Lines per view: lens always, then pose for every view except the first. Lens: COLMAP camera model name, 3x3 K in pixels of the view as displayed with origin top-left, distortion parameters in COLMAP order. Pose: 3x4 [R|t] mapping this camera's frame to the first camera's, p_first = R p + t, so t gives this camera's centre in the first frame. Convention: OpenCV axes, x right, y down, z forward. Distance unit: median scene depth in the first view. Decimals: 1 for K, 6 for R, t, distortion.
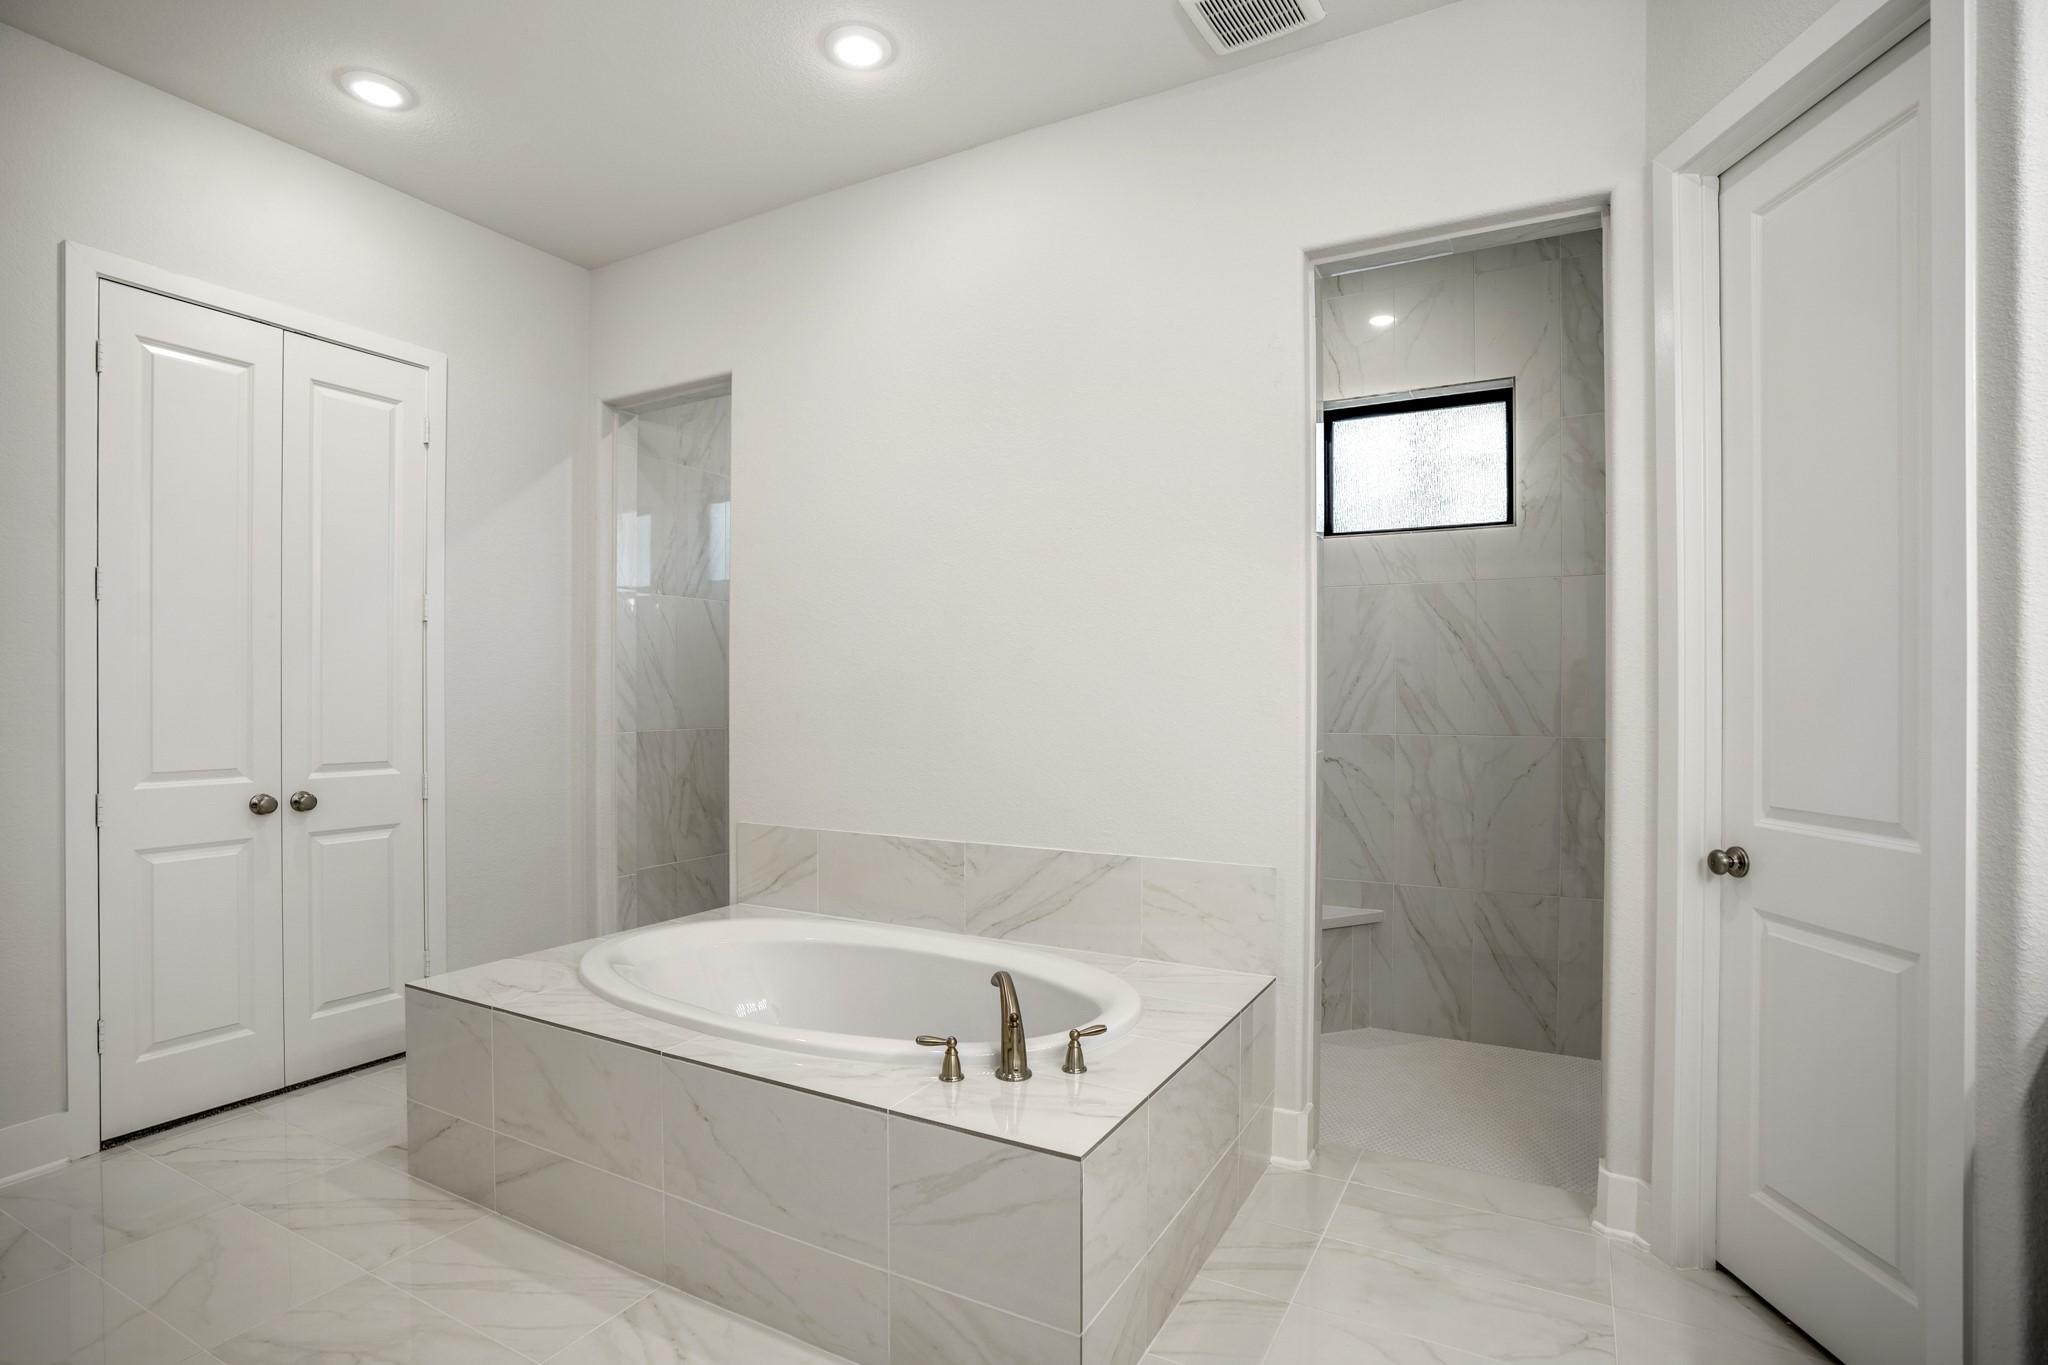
lens RADIAL K [[1012.5, 0, 1017.2], [0, 1012.5, 701.9], [0, 0, 1]] dist [-0.064559, 0.030549]
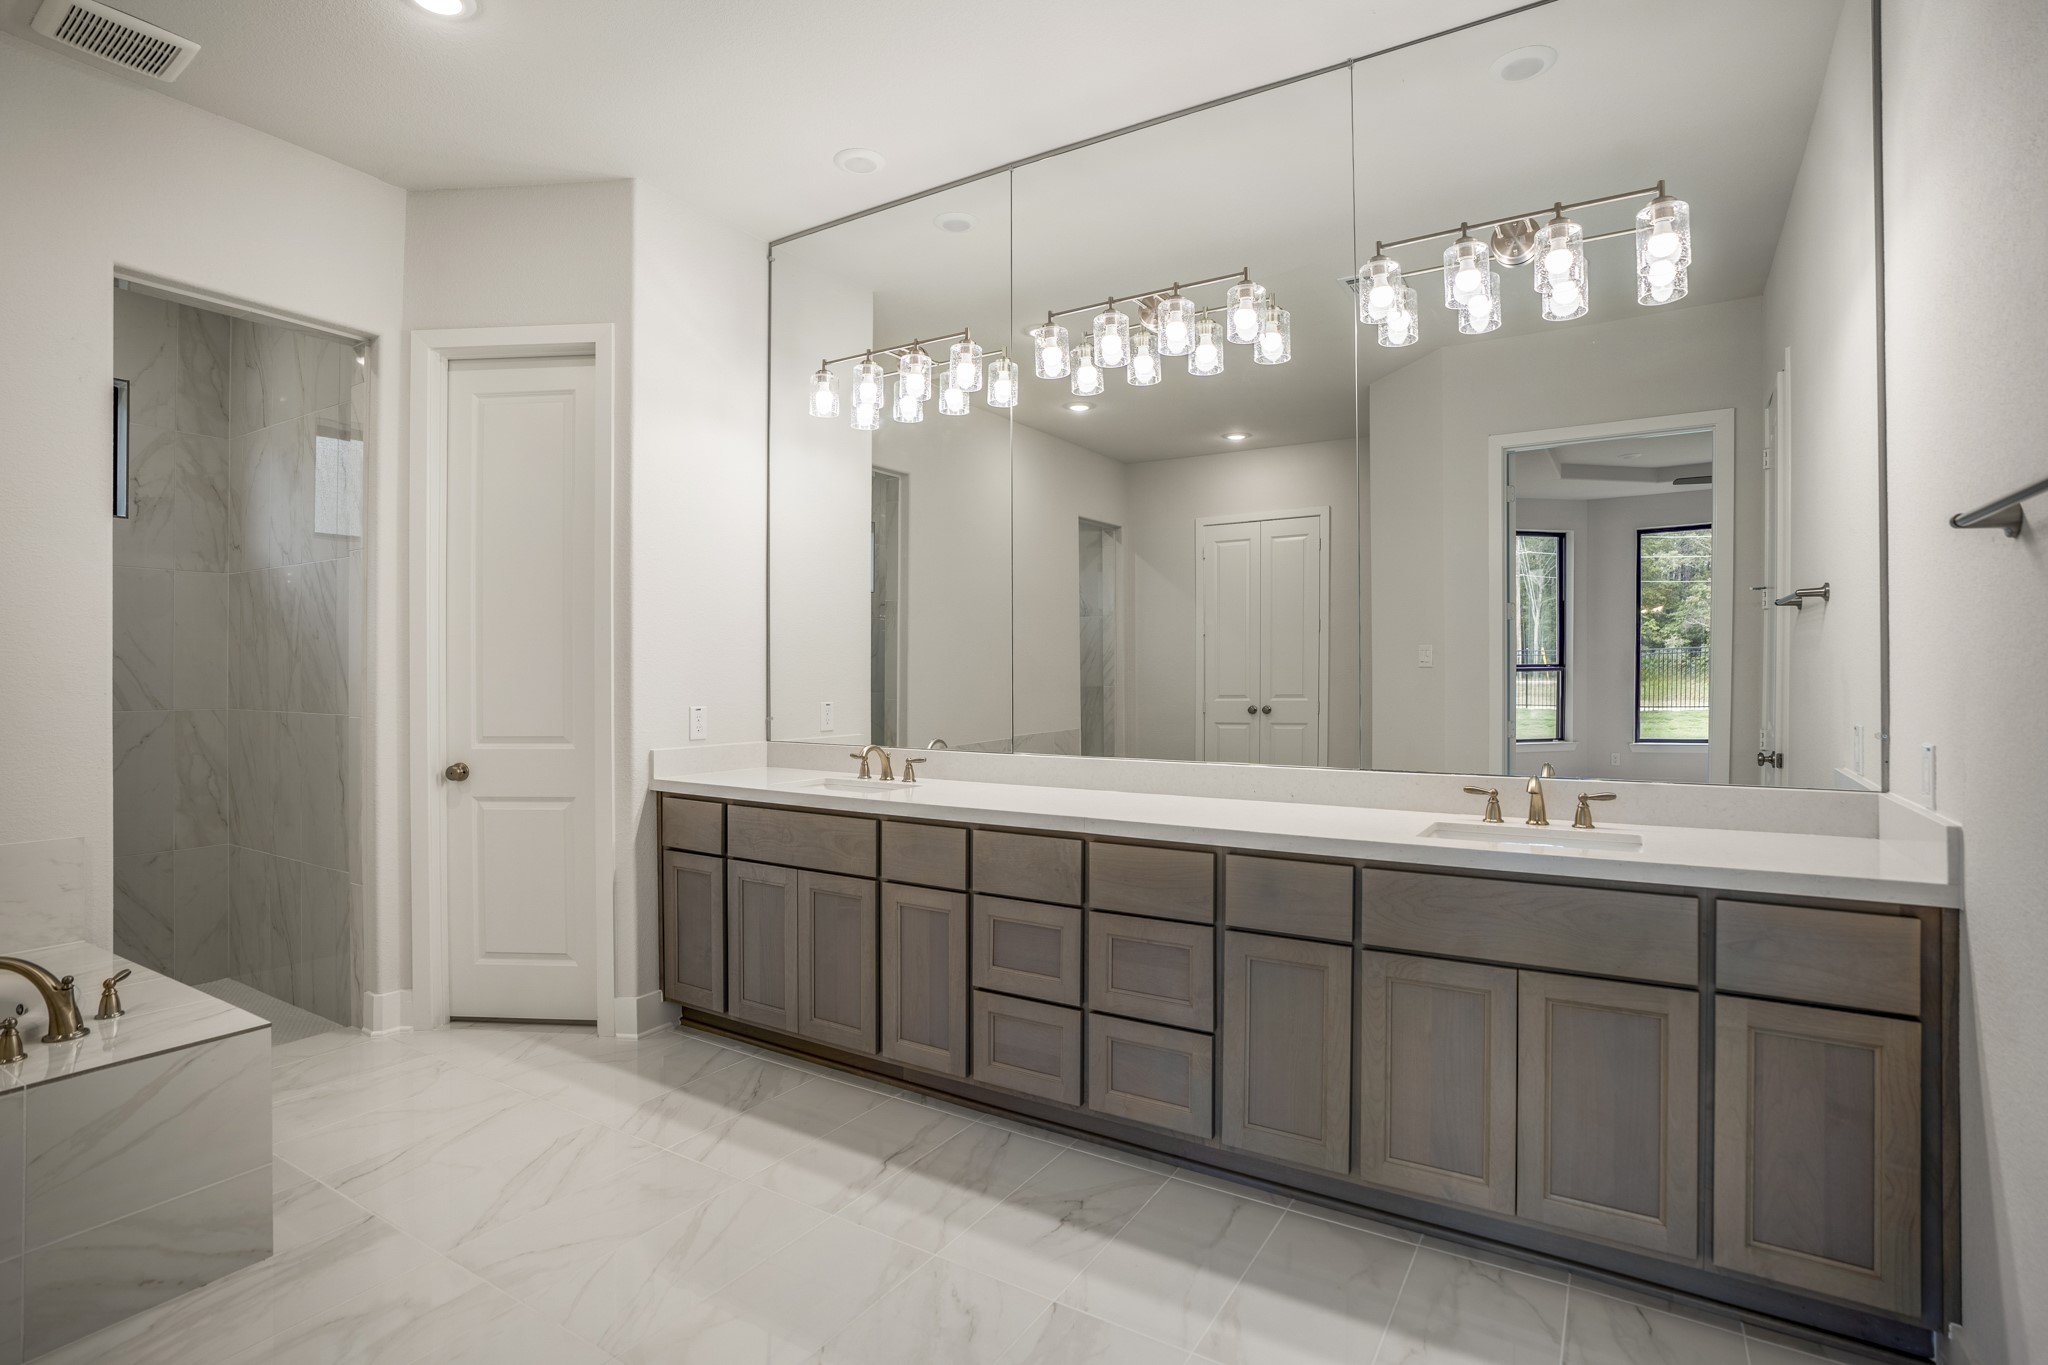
lens RADIAL K [[1003.0, 0, 1016.4], [0, 1003.0, 668.8], [0, 0, 1]] dist [-0.065706, 0.027875]
pose [[0.051313, 0.004157, 0.998674, -0.898539], [0.007569, 0.999961, -0.004551, 0.000357], [-0.998654, 0.007793, 0.051279, -0.040546]]
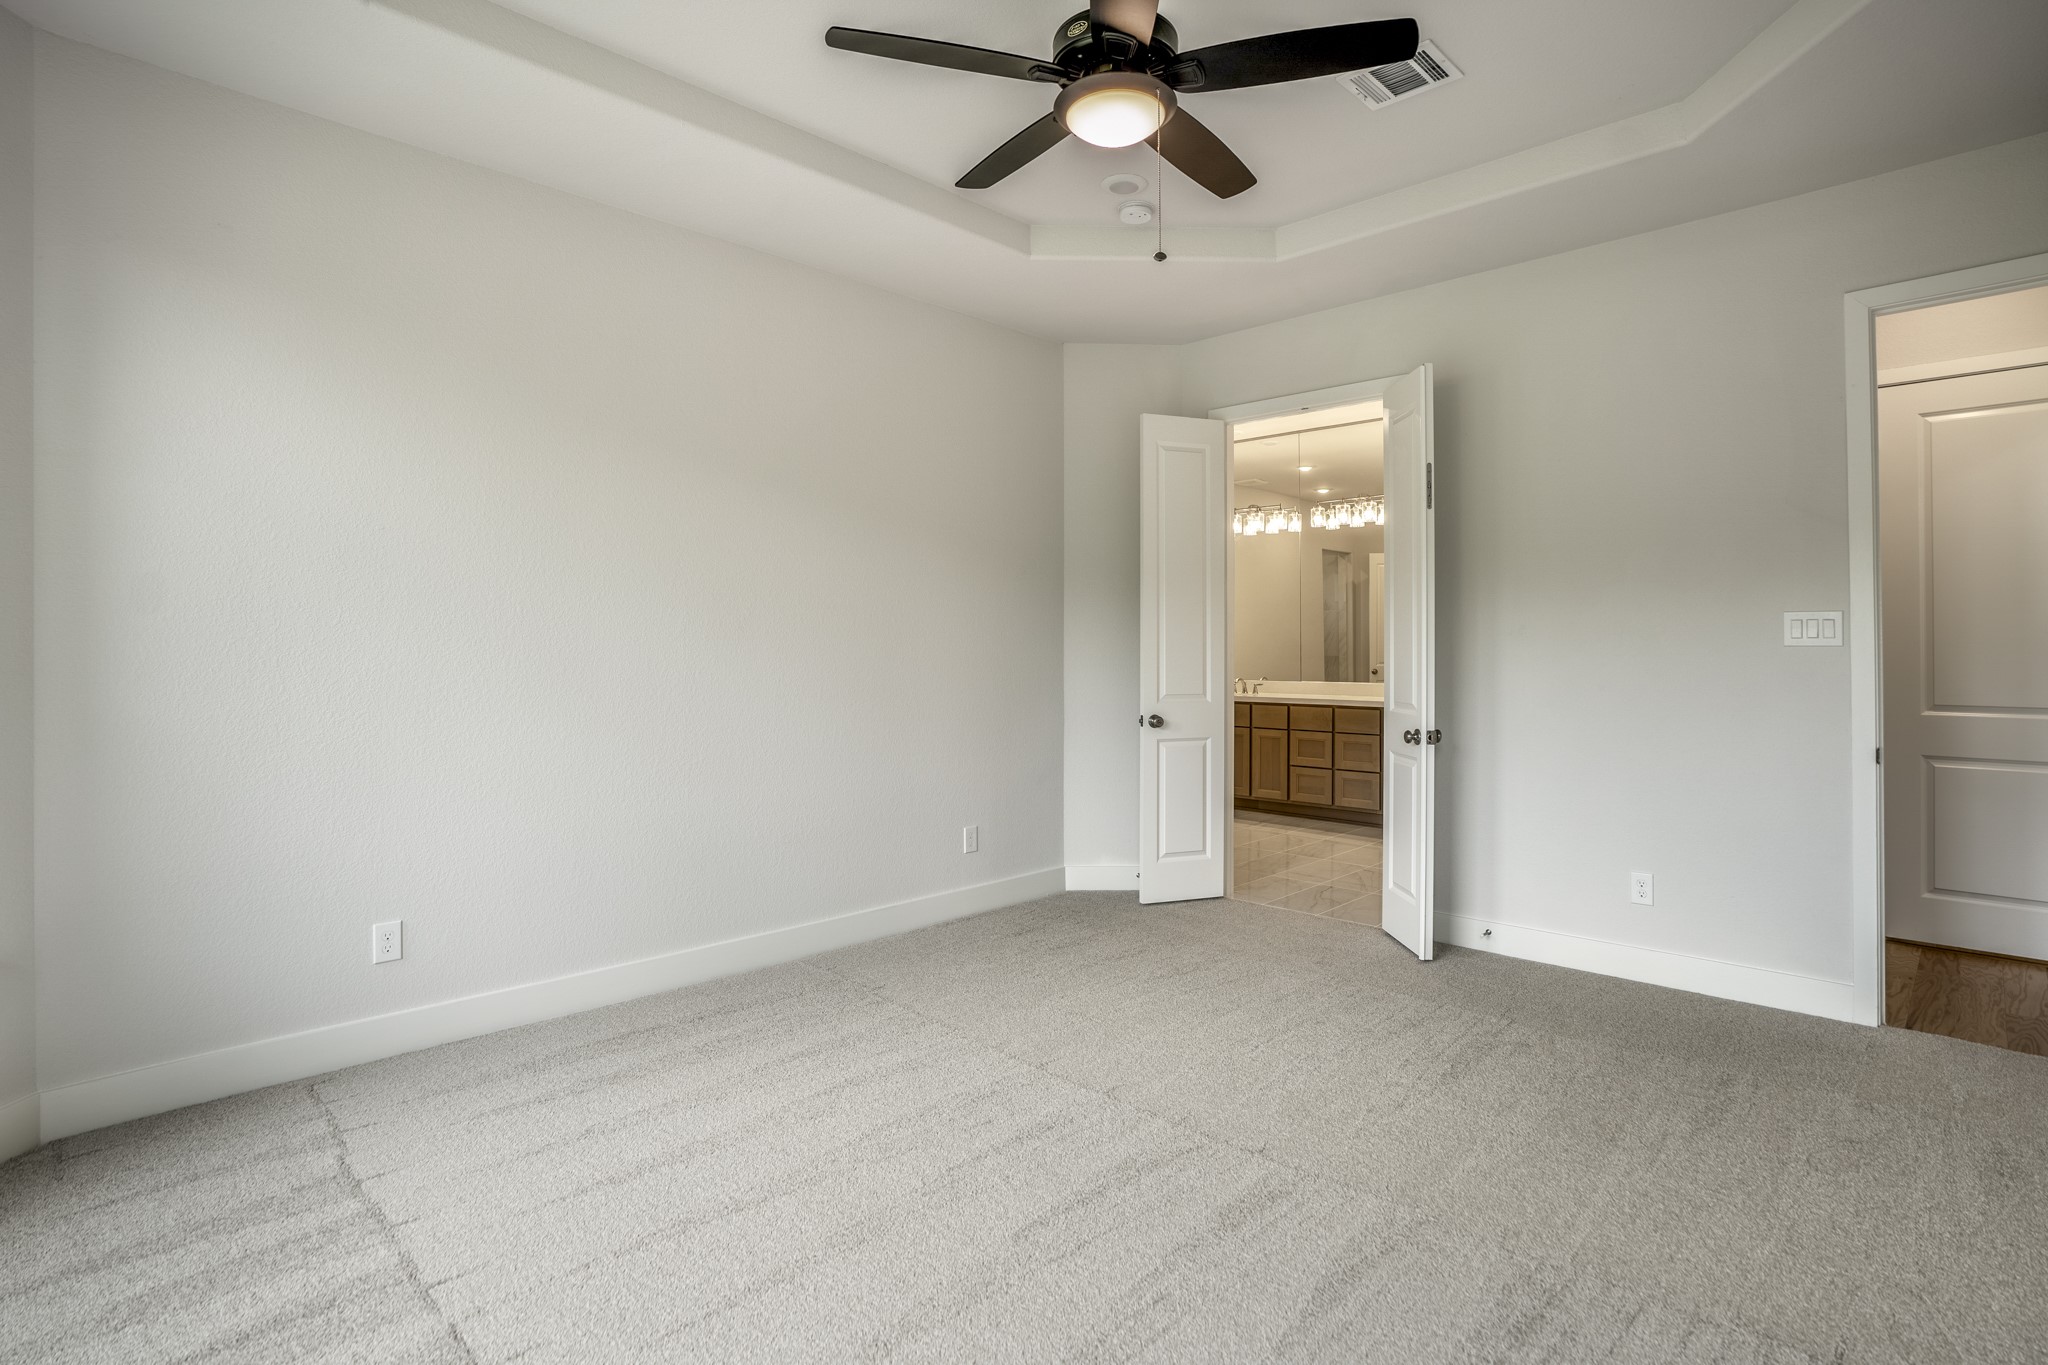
lens RADIAL K [[1003.0, 0, 1016.4], [0, 1003.0, 668.8], [0, 0, 1]] dist [-0.065706, 0.027875]
pose [[0.272467, -0.019431, 0.961969, -3.149989], [0.015518, 0.999755, 0.015799, 0.004197], [-0.962040, 0.010623, 0.272702, 0.050567]]
